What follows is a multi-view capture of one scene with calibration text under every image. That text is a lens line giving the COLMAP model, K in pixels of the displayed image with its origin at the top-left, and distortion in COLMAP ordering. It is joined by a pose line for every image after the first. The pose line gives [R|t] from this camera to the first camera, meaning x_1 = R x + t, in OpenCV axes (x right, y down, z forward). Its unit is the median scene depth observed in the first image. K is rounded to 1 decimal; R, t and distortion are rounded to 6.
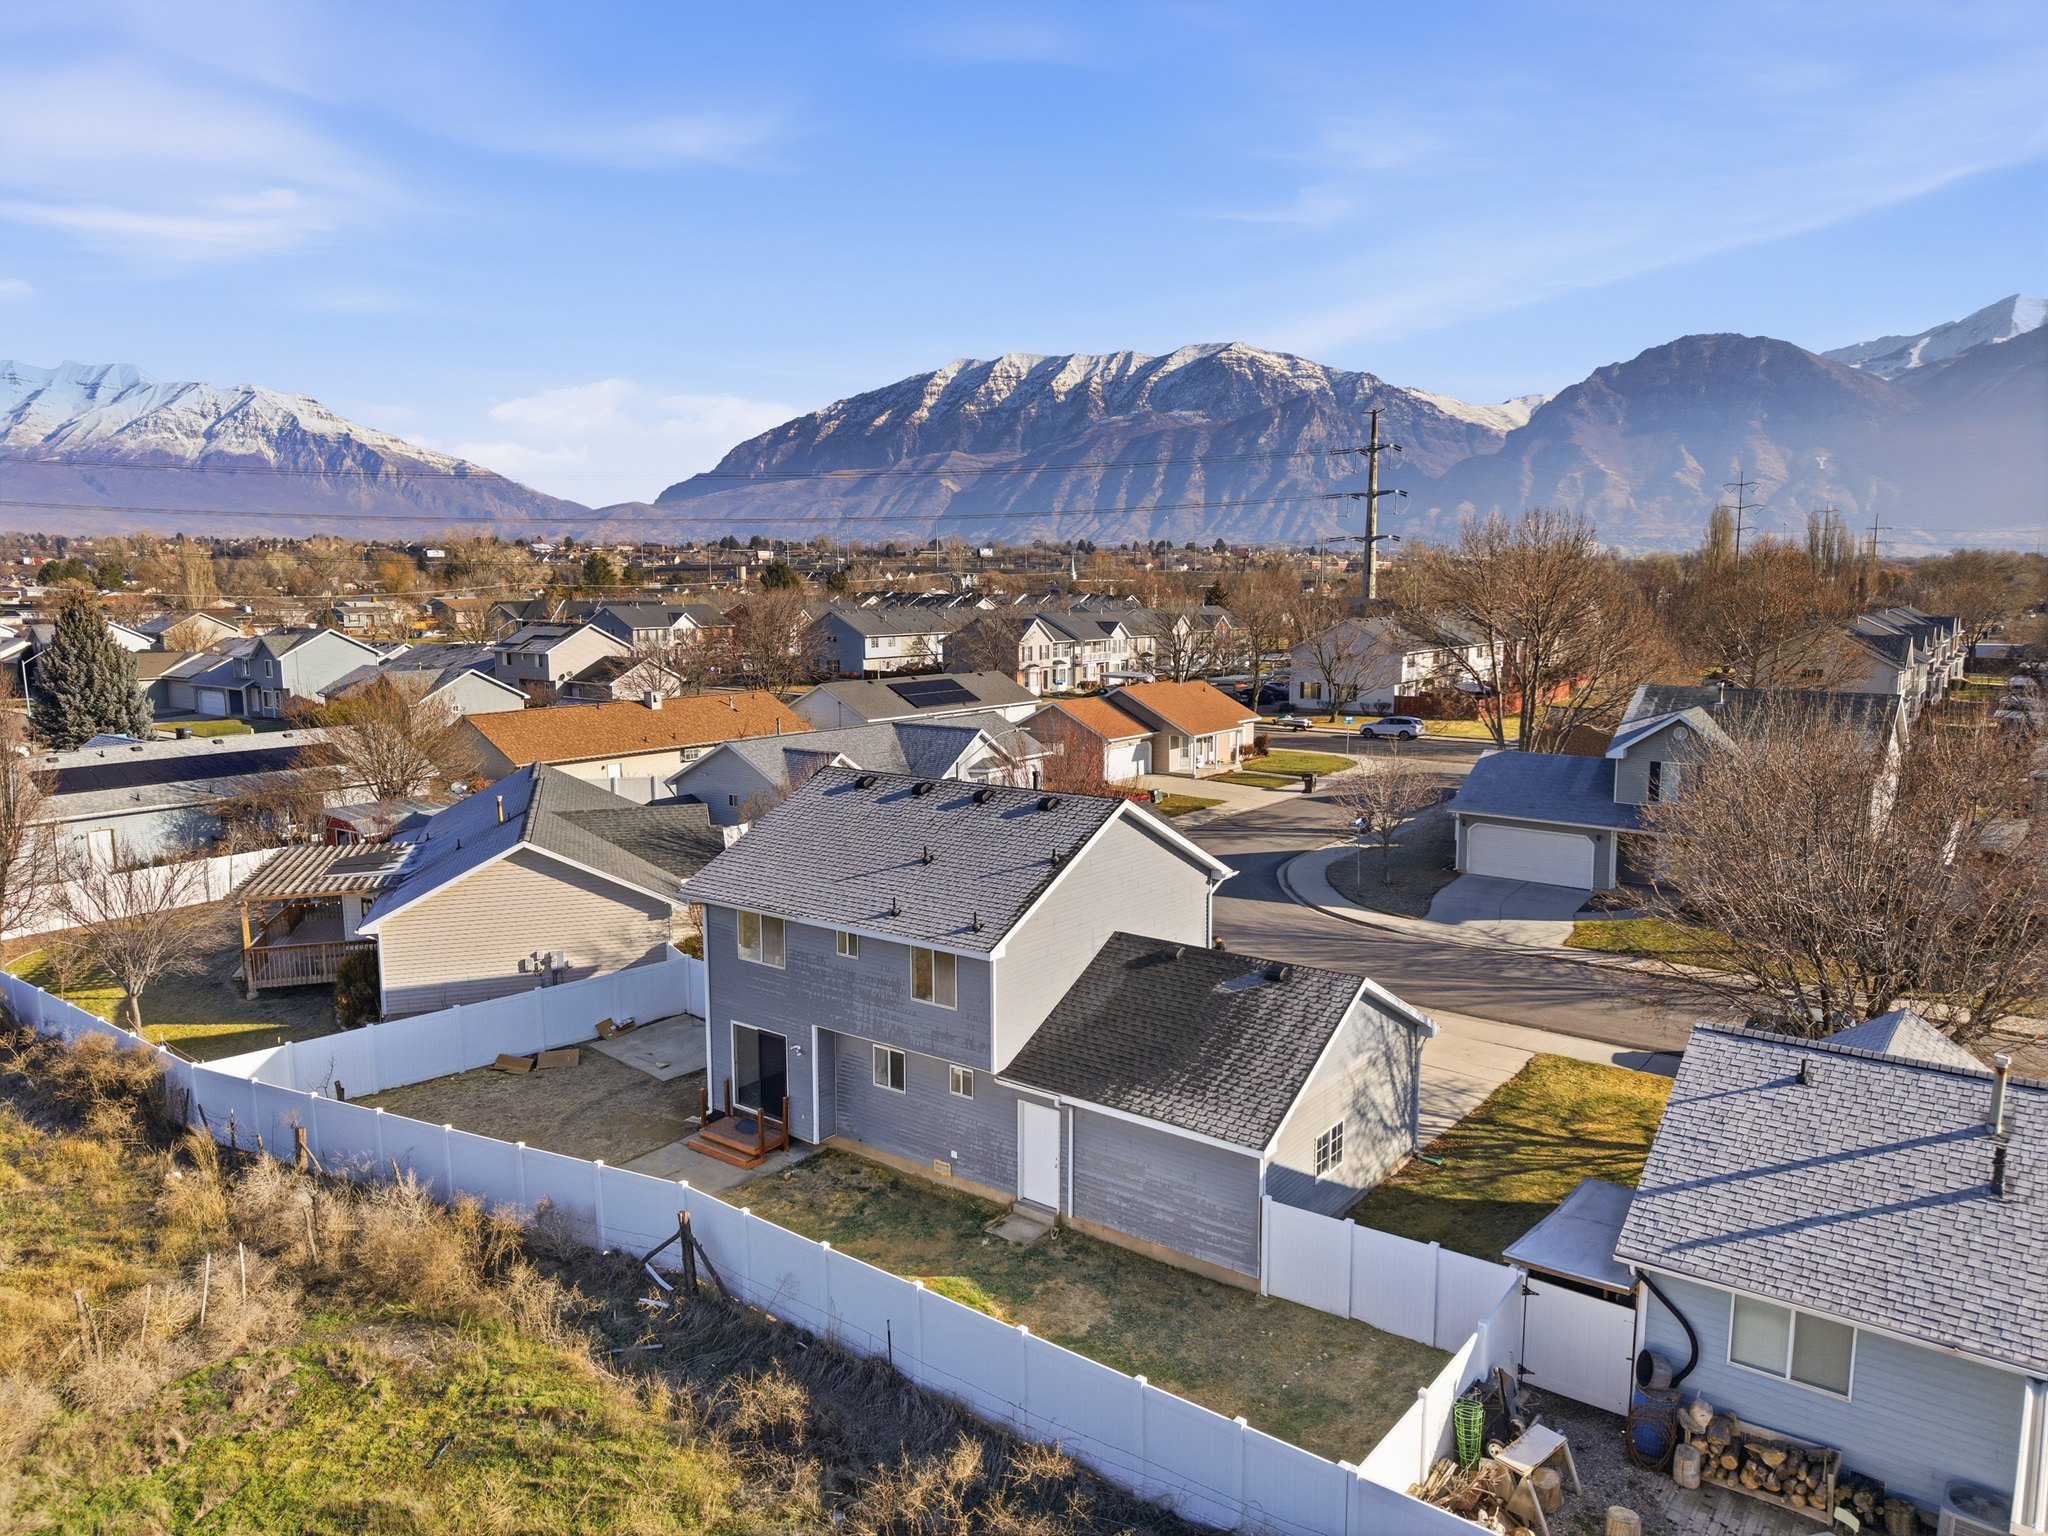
lens RADIAL K [[1383.8, 0, 1024.0], [0, 1383.8, 768.0], [0, 0, 1]] dist [0.009520, 0.002349]
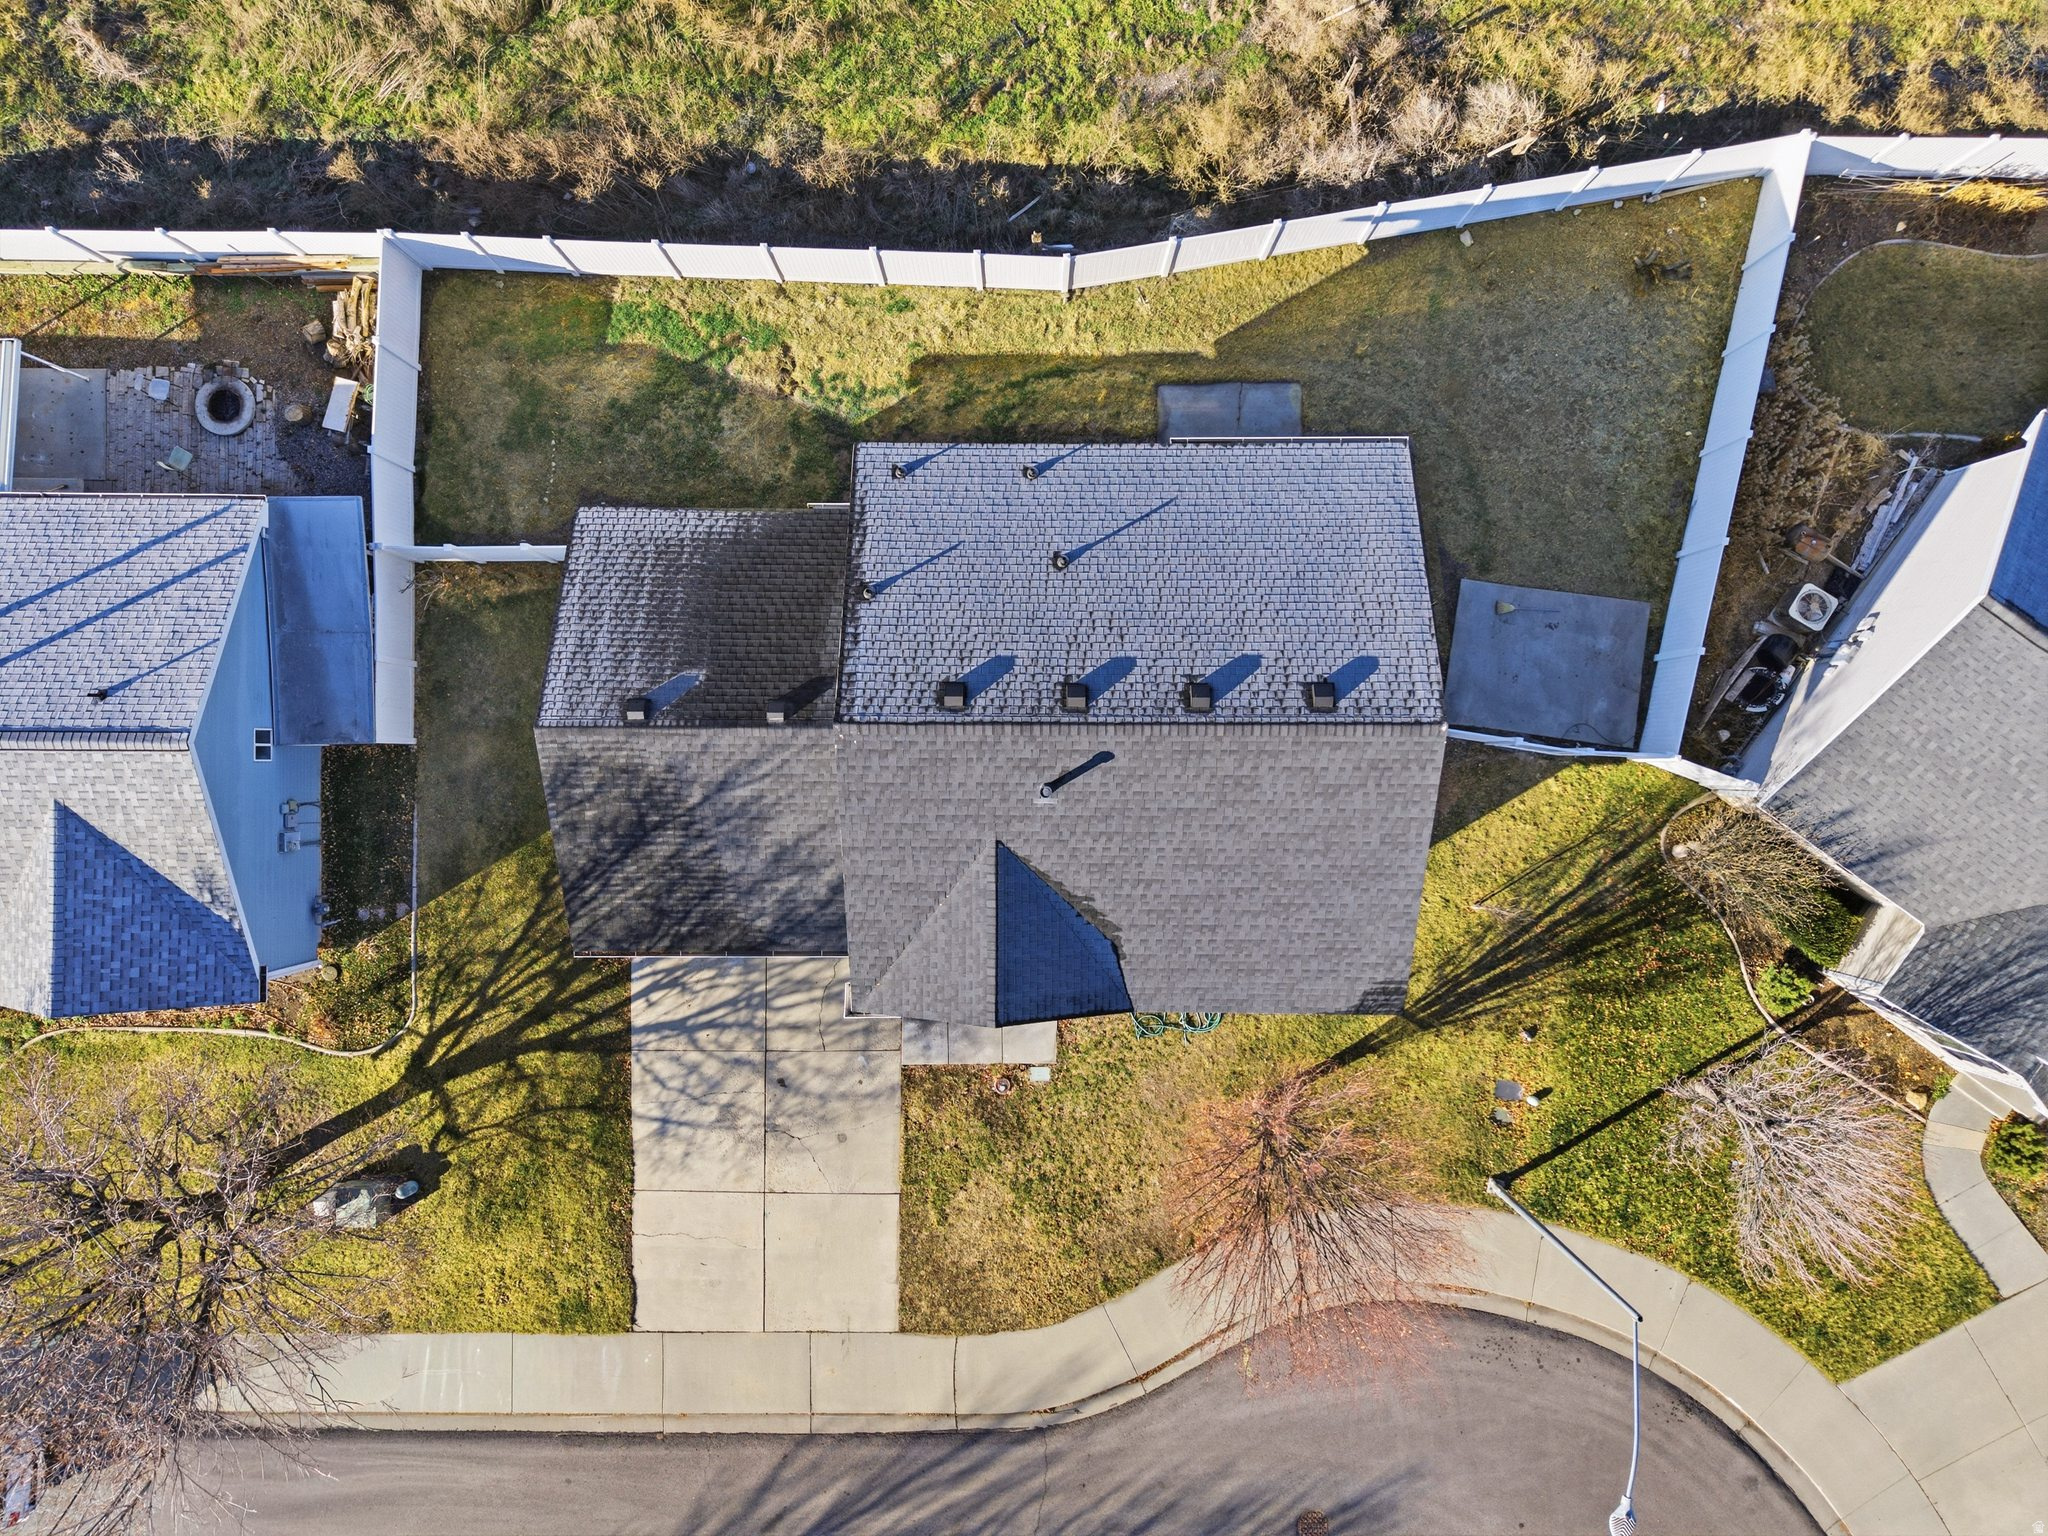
lens RADIAL K [[1383.8, 0, 1024.0], [0, 1383.8, 768.0], [0, 0, 1]] dist [0.009520, 0.002349]
pose [[-0.797998, 0.602492, 0.014239, -0.000746], [-0.075158, -0.122932, 0.989565, -0.644218], [0.597956, 0.788600, 0.143382, 0.923756]]
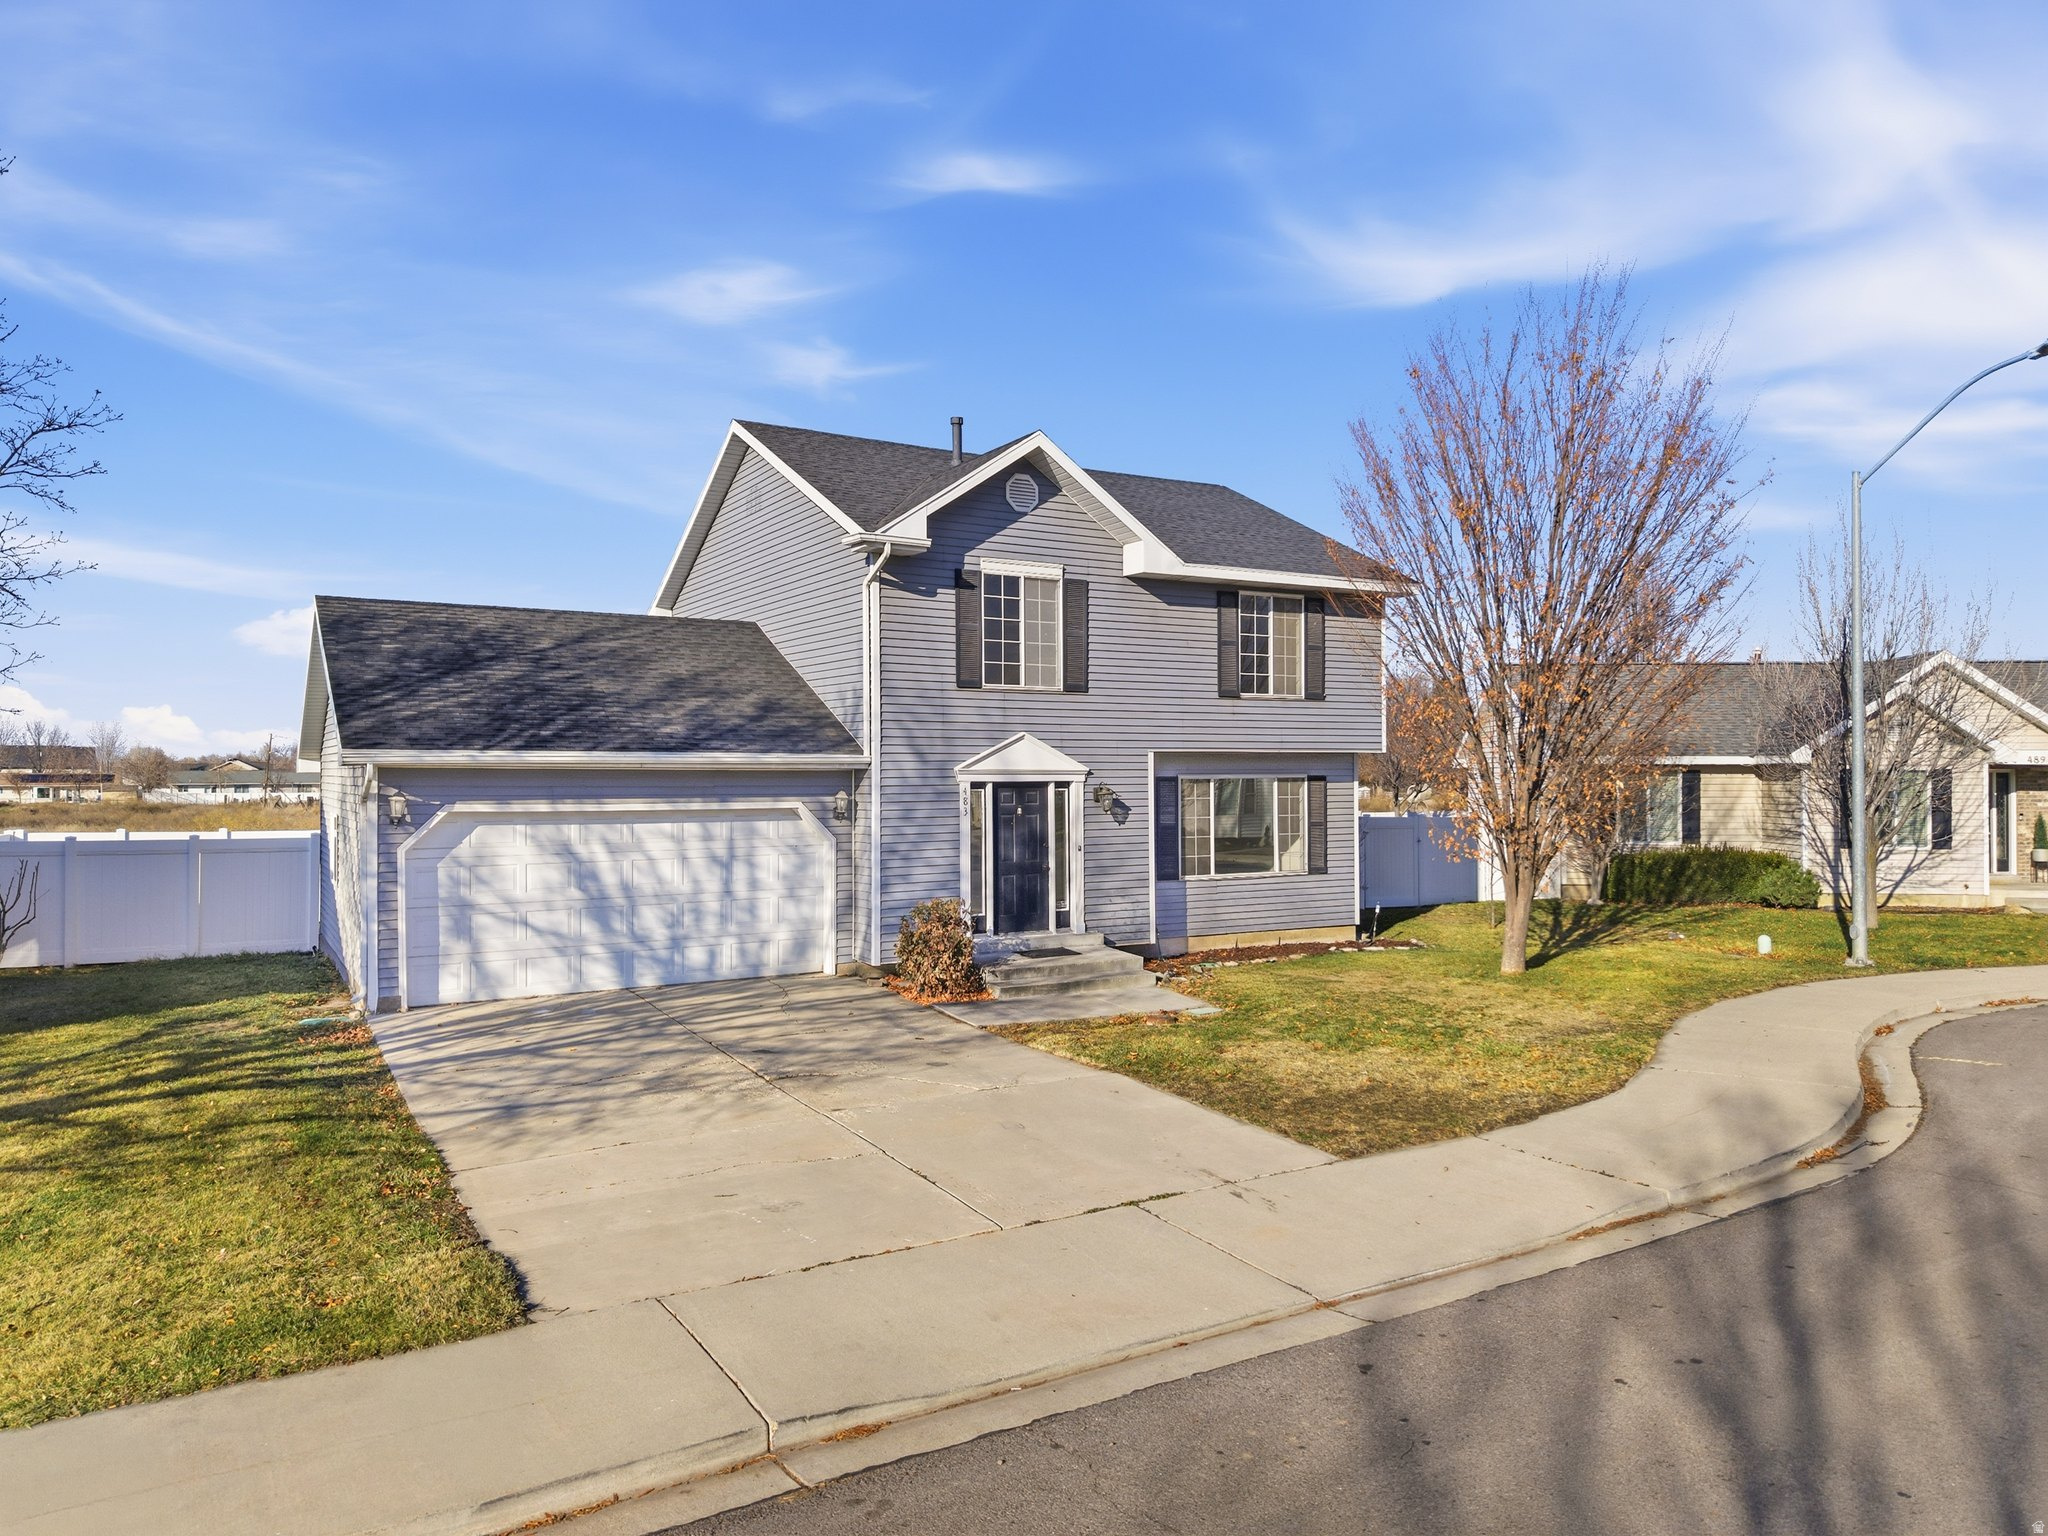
lens RADIAL K [[1352.5, 0, 1026.9], [0, 1352.5, 837.0], [0, 0, 1]] dist [0.074589, -0.081349]
pose [[-0.377647, 0.049659, -0.924617, 0.620566], [-0.114705, 0.988360, 0.099932, 0.135644], [0.918818, 0.143797, -0.367555, 1.342469]]
